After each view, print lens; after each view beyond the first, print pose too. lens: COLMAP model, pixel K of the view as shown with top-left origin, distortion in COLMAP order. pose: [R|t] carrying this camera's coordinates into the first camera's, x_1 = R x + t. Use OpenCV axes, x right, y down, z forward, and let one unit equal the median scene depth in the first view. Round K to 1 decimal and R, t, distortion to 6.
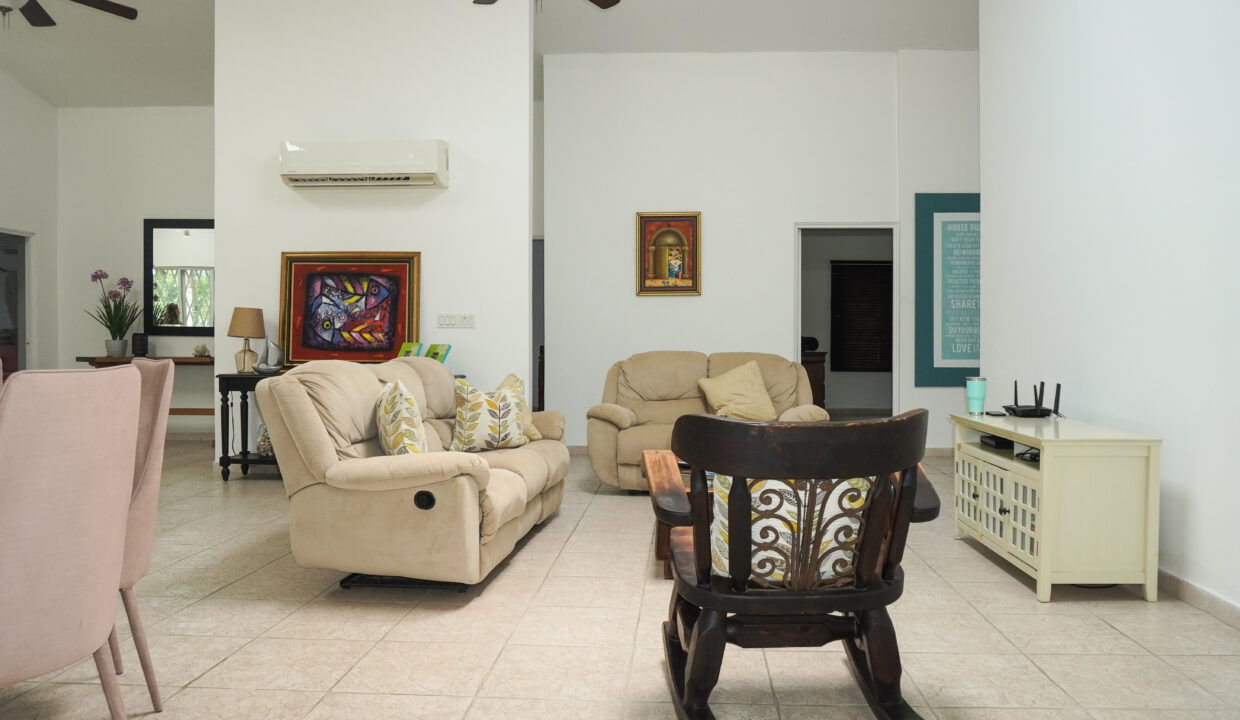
lens RADIAL K [[895.3, 0, 620.0], [0, 895.3, 360.0], [0, 0, 1]] dist [-0.009236, -0.001198]
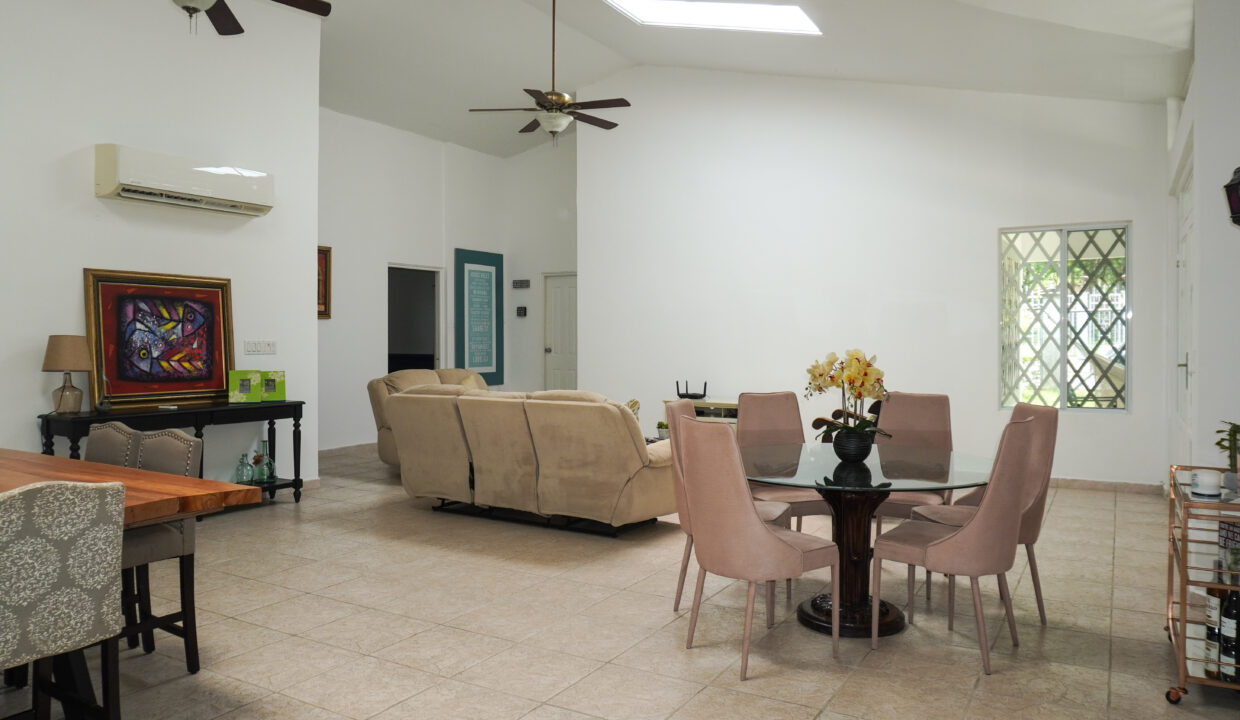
lens RADIAL K [[845.3, 0, 620.0], [0, 845.3, 360.0], [0, 0, 1]] dist [-0.011008, -0.000209]
pose [[0.485682, -0.024777, 0.873784, -0.834661], [0.014501, 0.999689, 0.020287, -0.043214], [-0.874015, 0.002817, 0.485890, 0.169088]]
